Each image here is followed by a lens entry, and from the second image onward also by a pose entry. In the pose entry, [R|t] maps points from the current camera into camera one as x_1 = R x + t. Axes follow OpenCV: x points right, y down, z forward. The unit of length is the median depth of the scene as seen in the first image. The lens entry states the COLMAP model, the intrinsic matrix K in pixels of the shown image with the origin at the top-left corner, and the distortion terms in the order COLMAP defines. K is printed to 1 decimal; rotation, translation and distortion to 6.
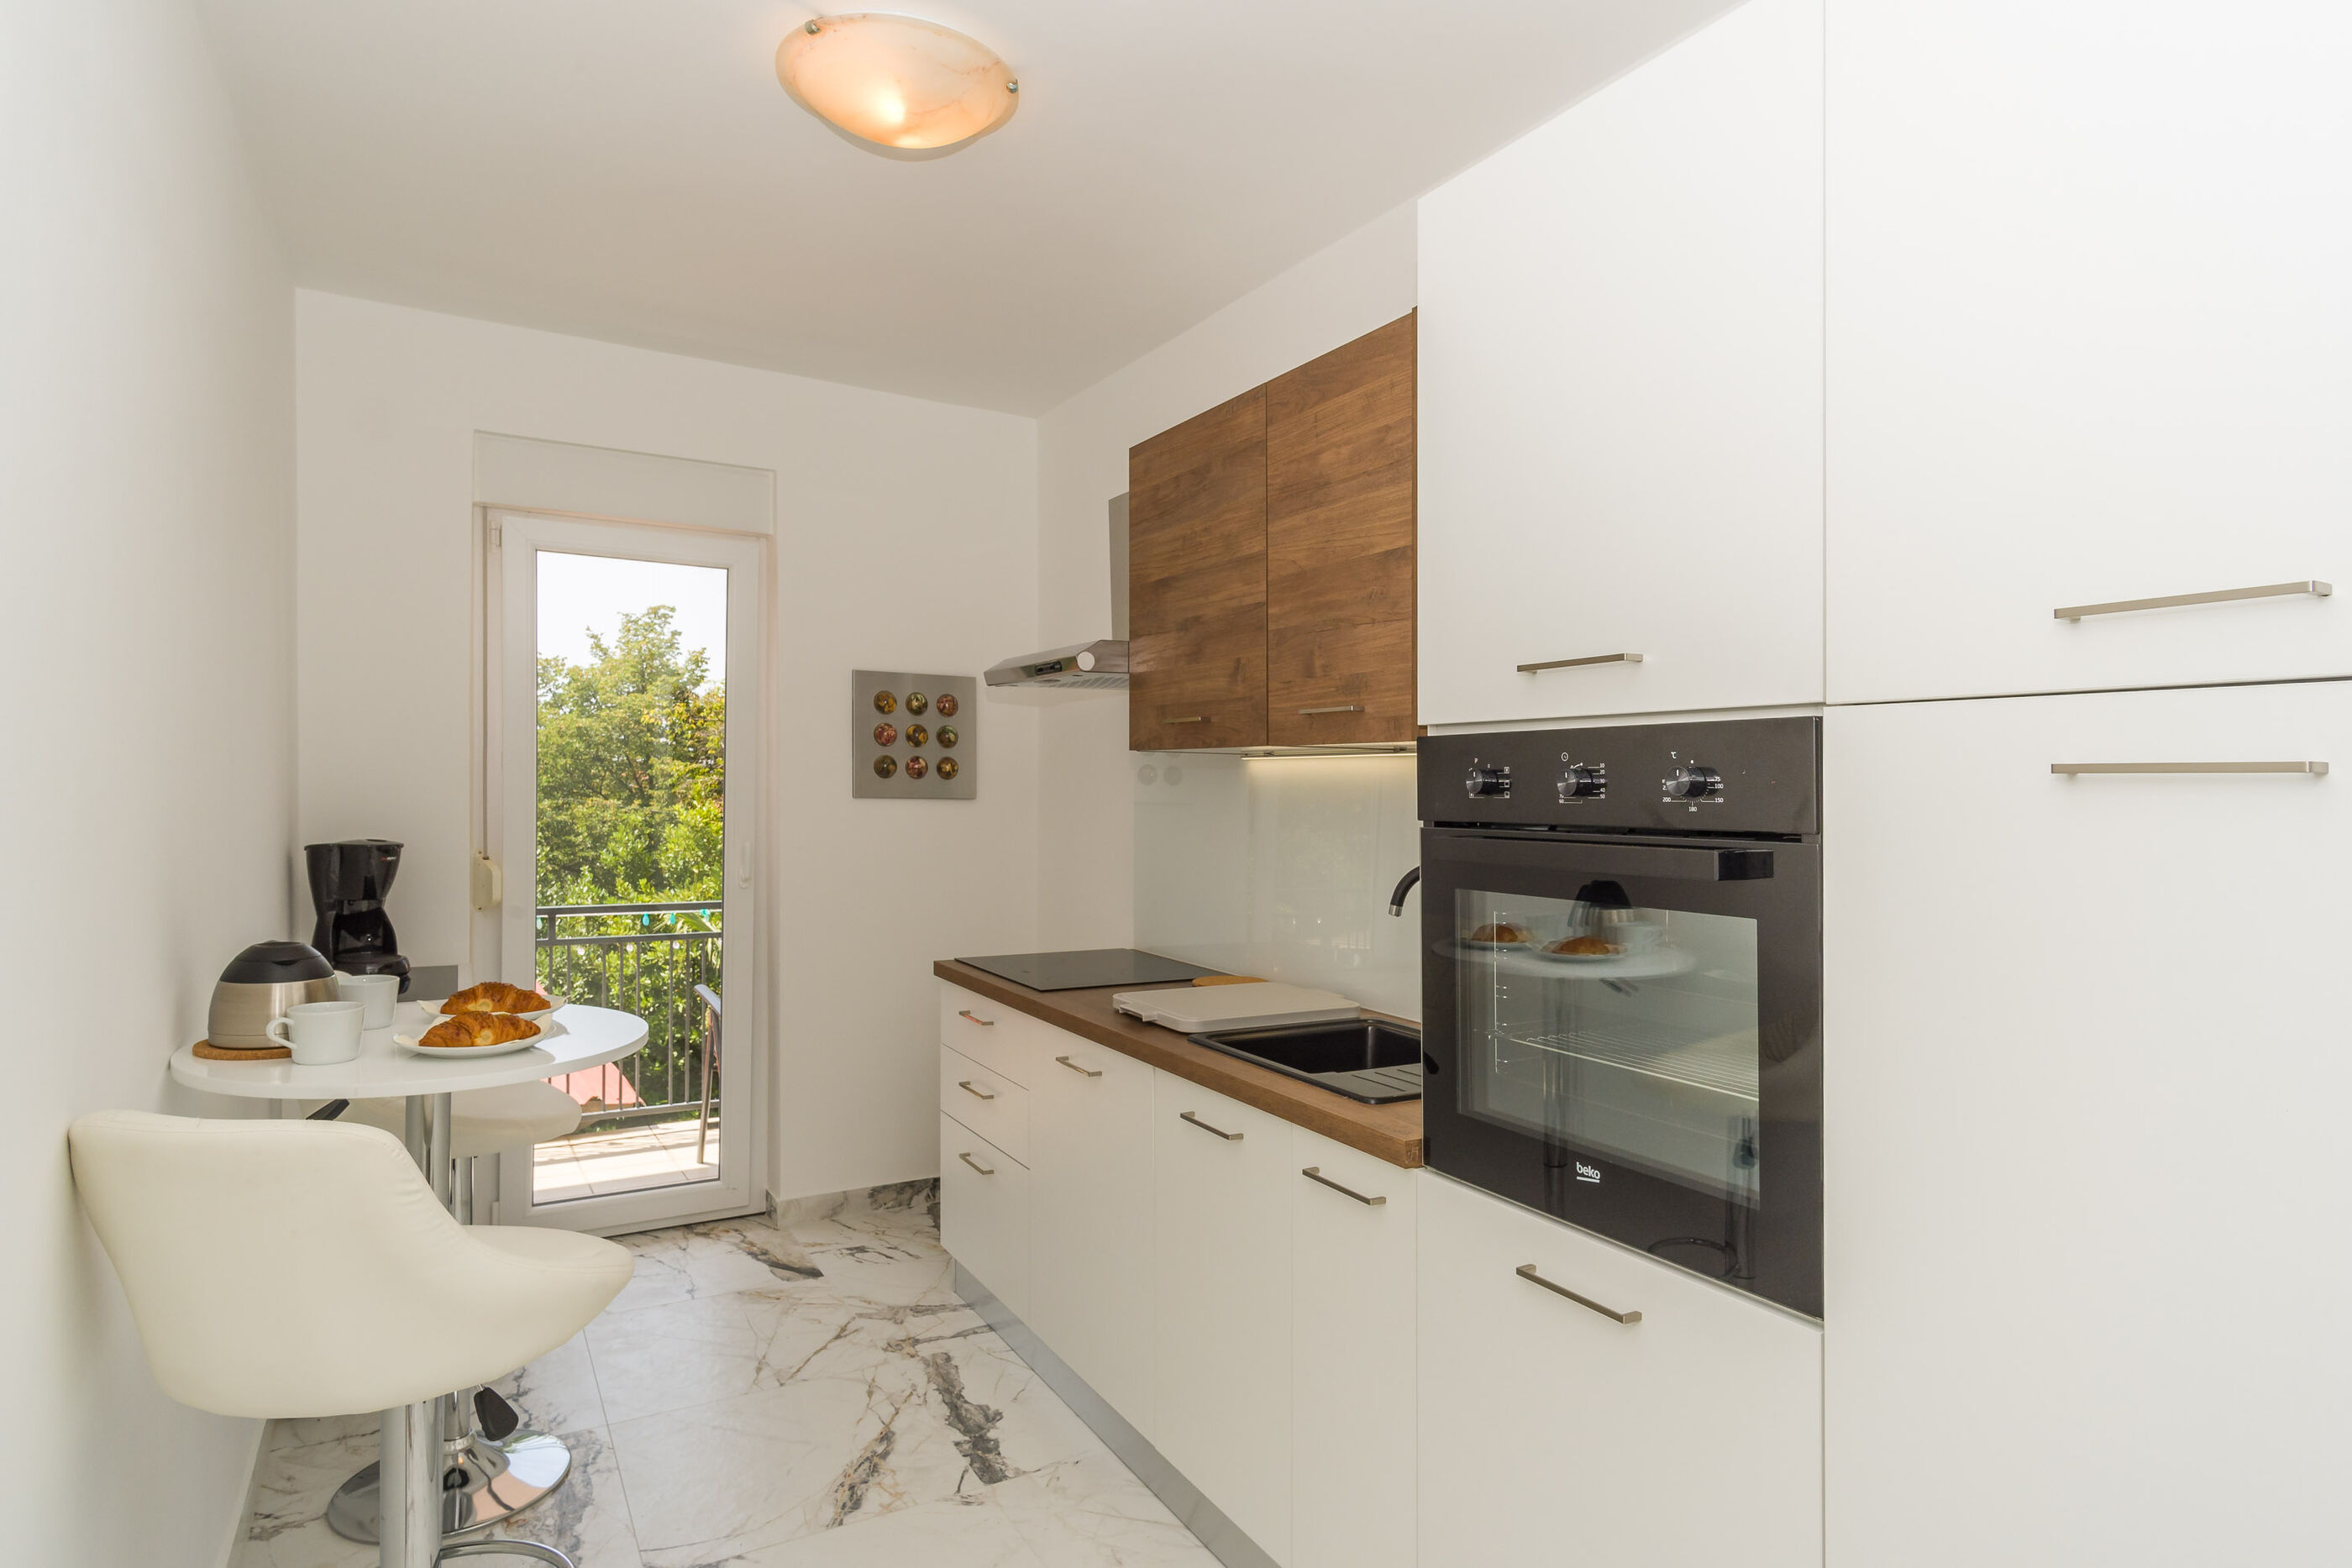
lens RADIAL K [[1274.4, 0, 1185.9], [0, 1274.4, 802.4], [0, 0, 1]] dist [0.002422, -0.000247]
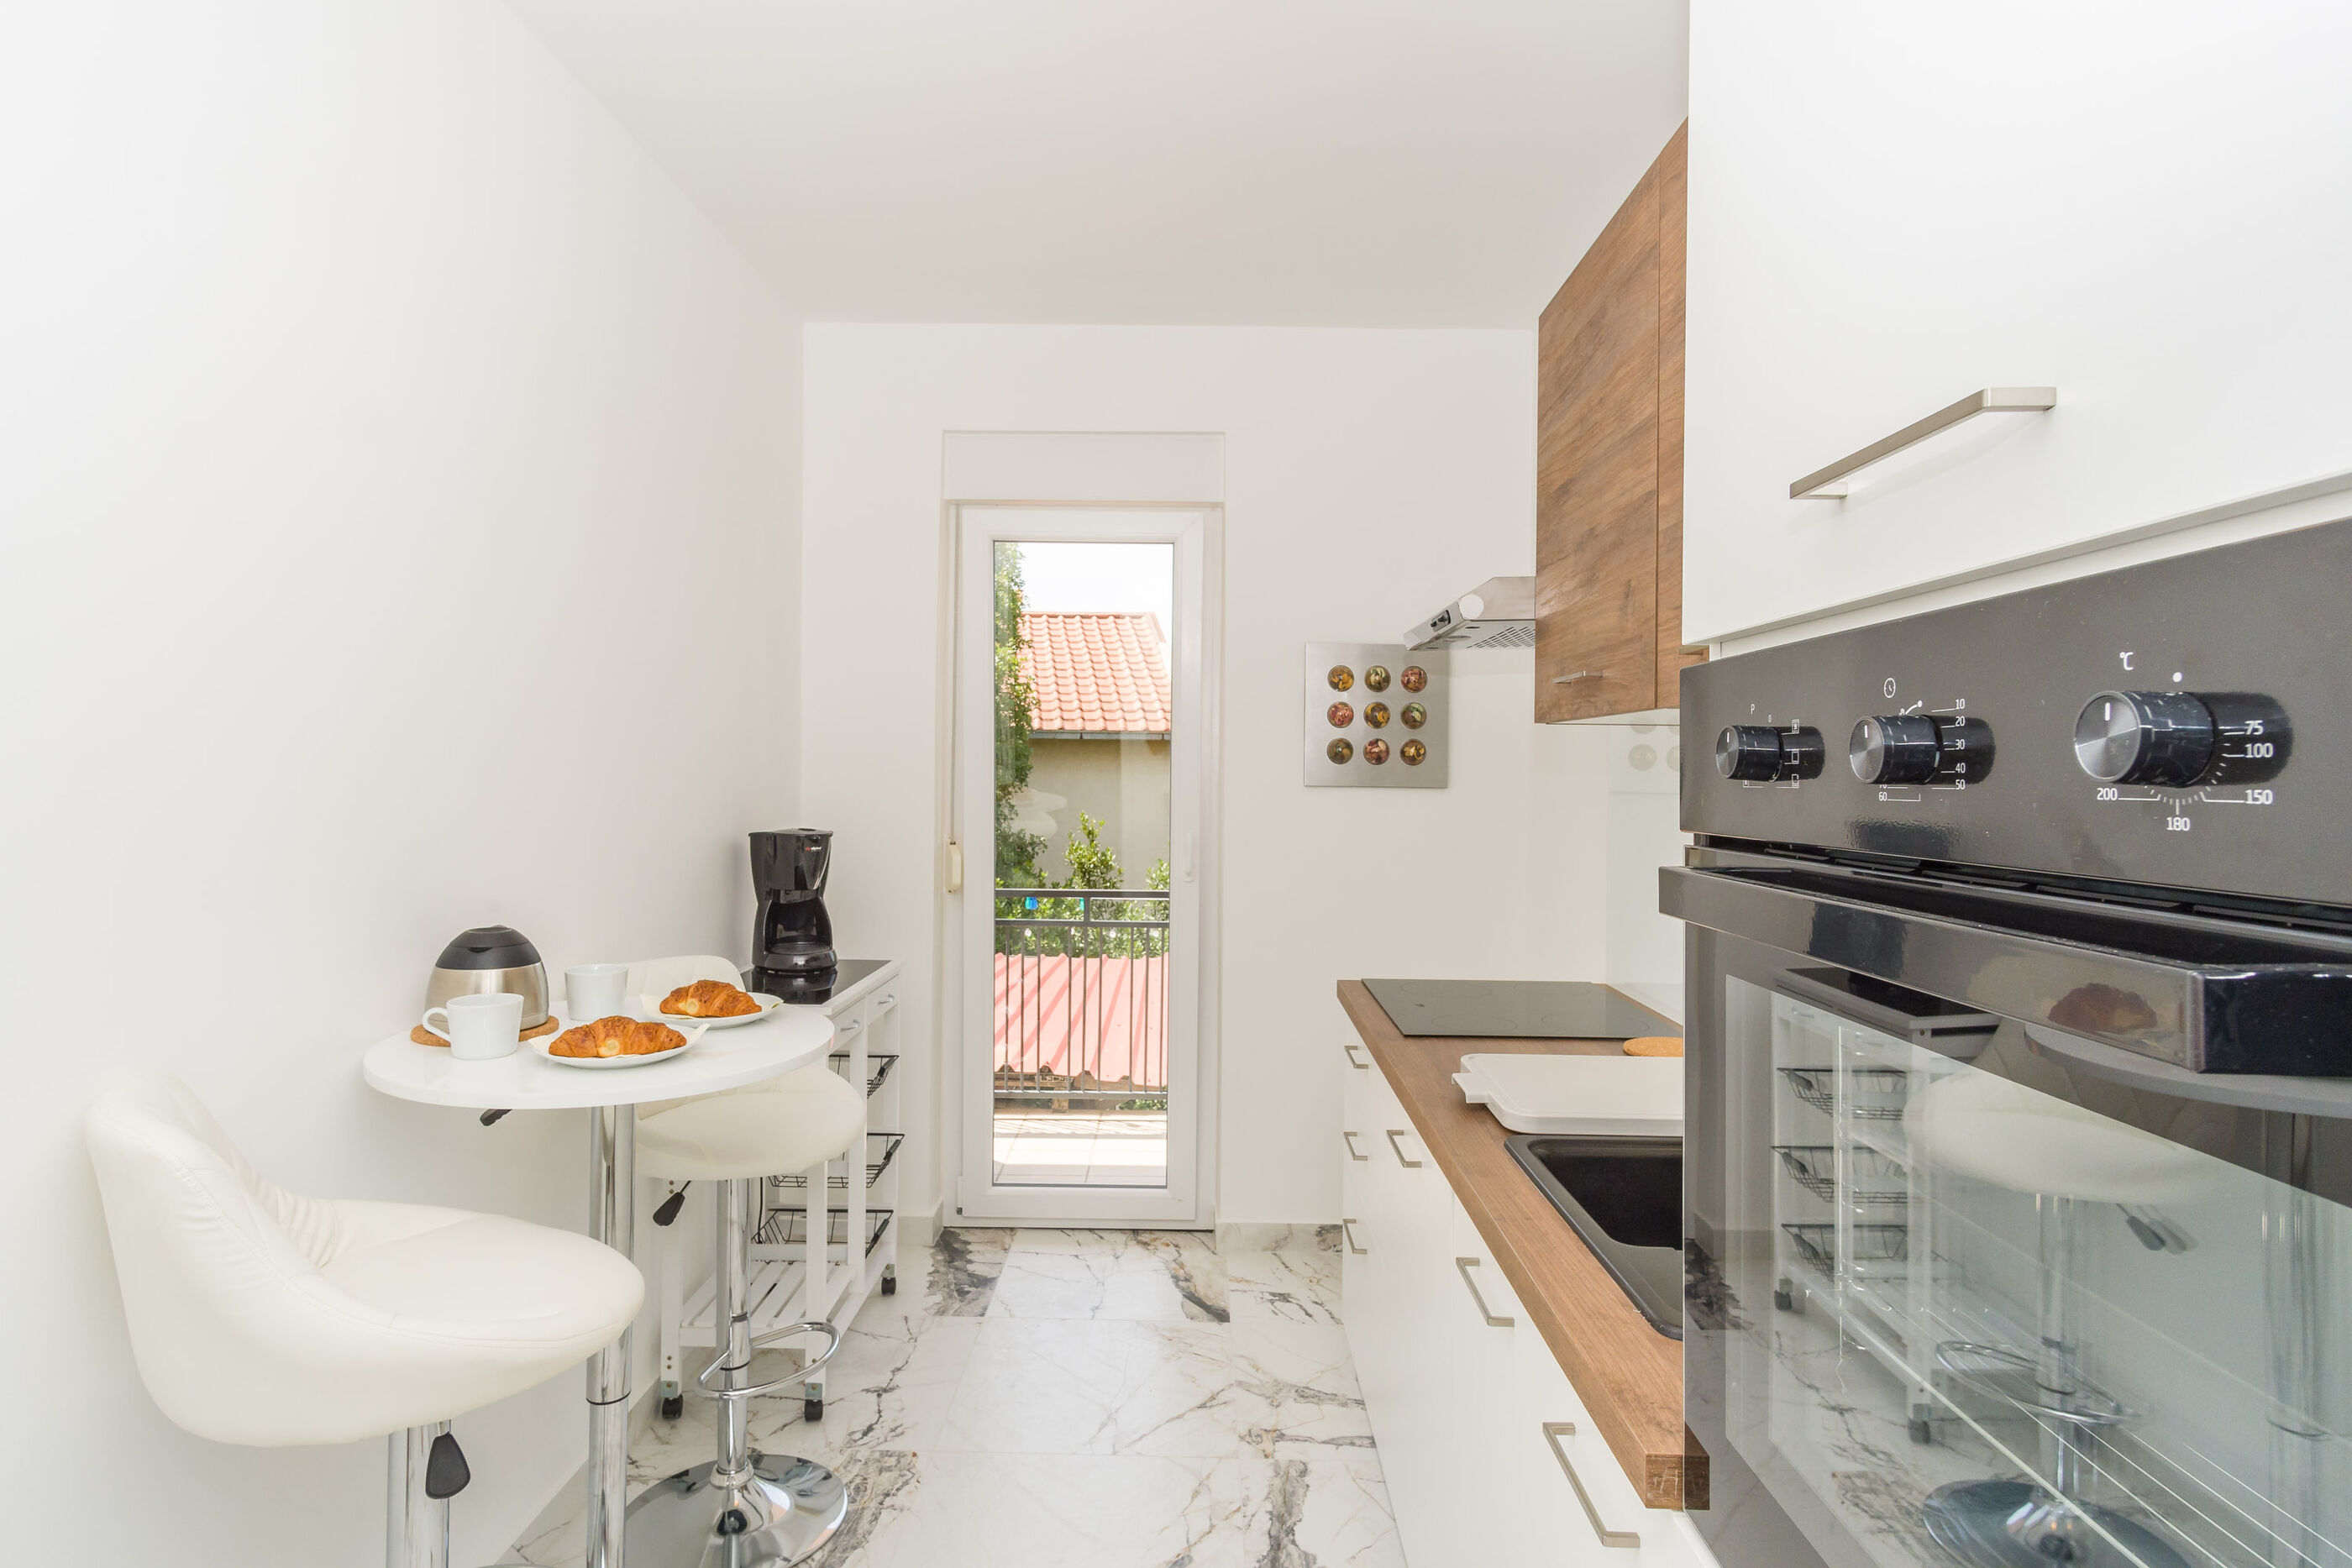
lens RADIAL K [[1244.8, 0, 1183.3], [0, 1244.8, 791.6], [0, 0, 1]] dist [0.003726, 0.000065]
pose [[0.857108, 0.005831, -0.515104, 0.155210], [-0.005758, 0.999982, 0.001739, -0.000946], [0.515105, 0.001476, 0.857126, 0.272238]]
